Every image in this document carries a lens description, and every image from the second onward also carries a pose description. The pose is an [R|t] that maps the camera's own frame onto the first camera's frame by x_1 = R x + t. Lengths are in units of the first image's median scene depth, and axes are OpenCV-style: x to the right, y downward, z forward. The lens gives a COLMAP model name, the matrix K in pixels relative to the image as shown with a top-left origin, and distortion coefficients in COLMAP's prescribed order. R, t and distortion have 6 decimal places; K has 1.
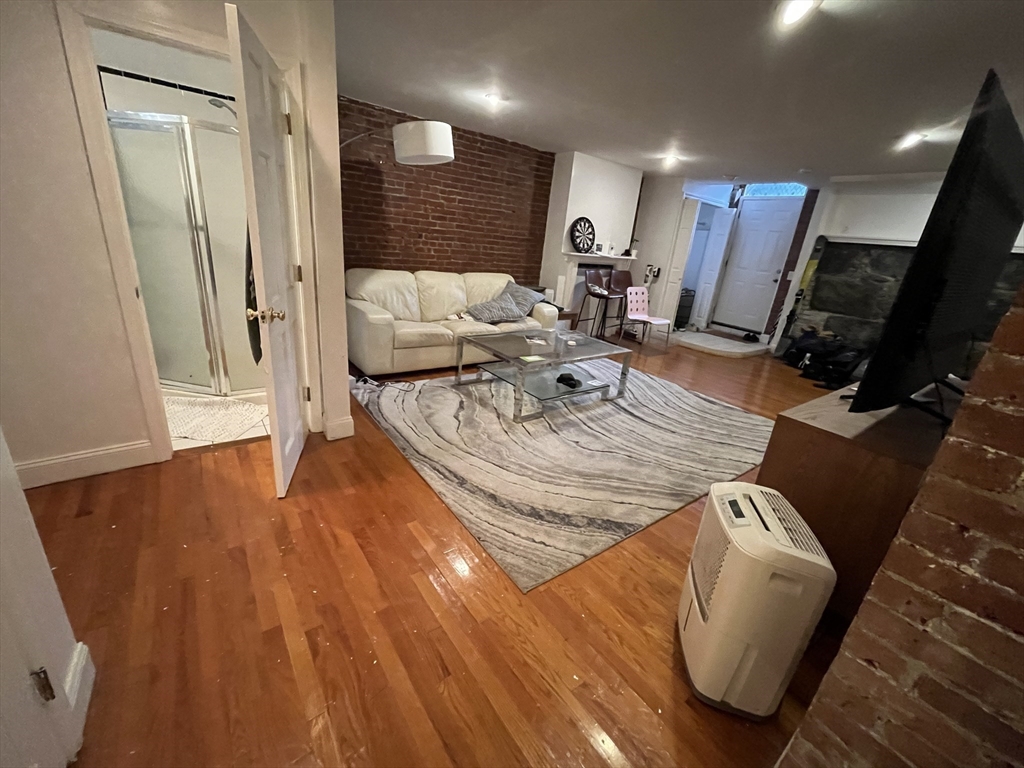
lens RADIAL K [[410.7, 0, 513.0], [0, 410.7, 383.6], [0, 0, 1]] dist [-0.003991, 0.000113]
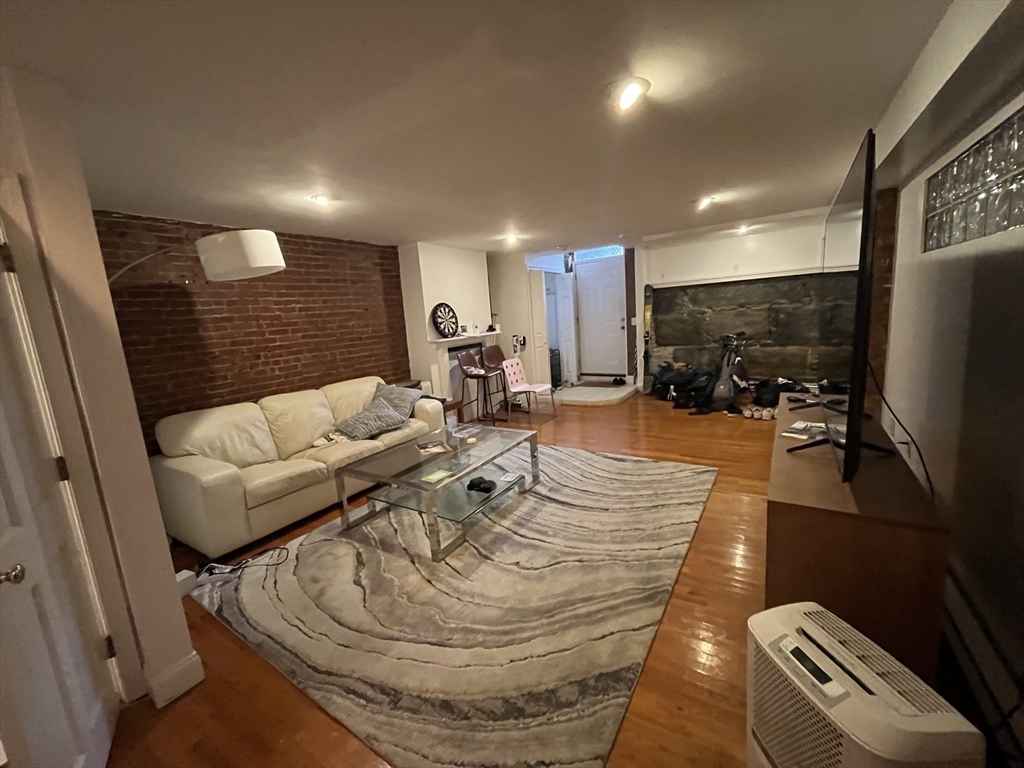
lens RADIAL K [[410.7, 0, 511.4], [0, 410.7, 383.3], [0, 0, 1]] dist [-0.003991, 0.000113]
pose [[0.925279, -0.217965, 0.310404, -0.021542], [0.268236, 0.954646, -0.129228, -0.065717], [-0.268159, 0.202834, 0.941780, 0.097740]]
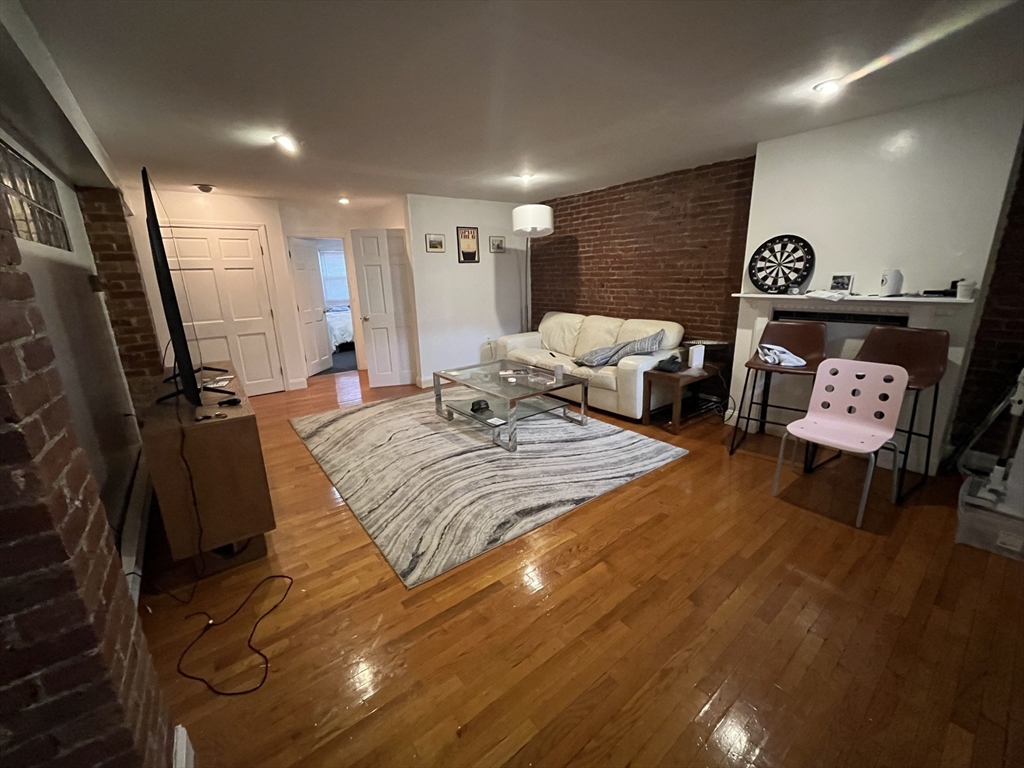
lens RADIAL K [[410.7, 0, 513.2], [0, 410.7, 384.4], [0, 0, 1]] dist [-0.003991, 0.000113]
pose [[0.010690, 0.169145, -0.985533, 0.952635], [-0.313400, 0.936498, 0.157329, -0.207075], [0.949561, 0.307184, 0.063021, 0.786284]]
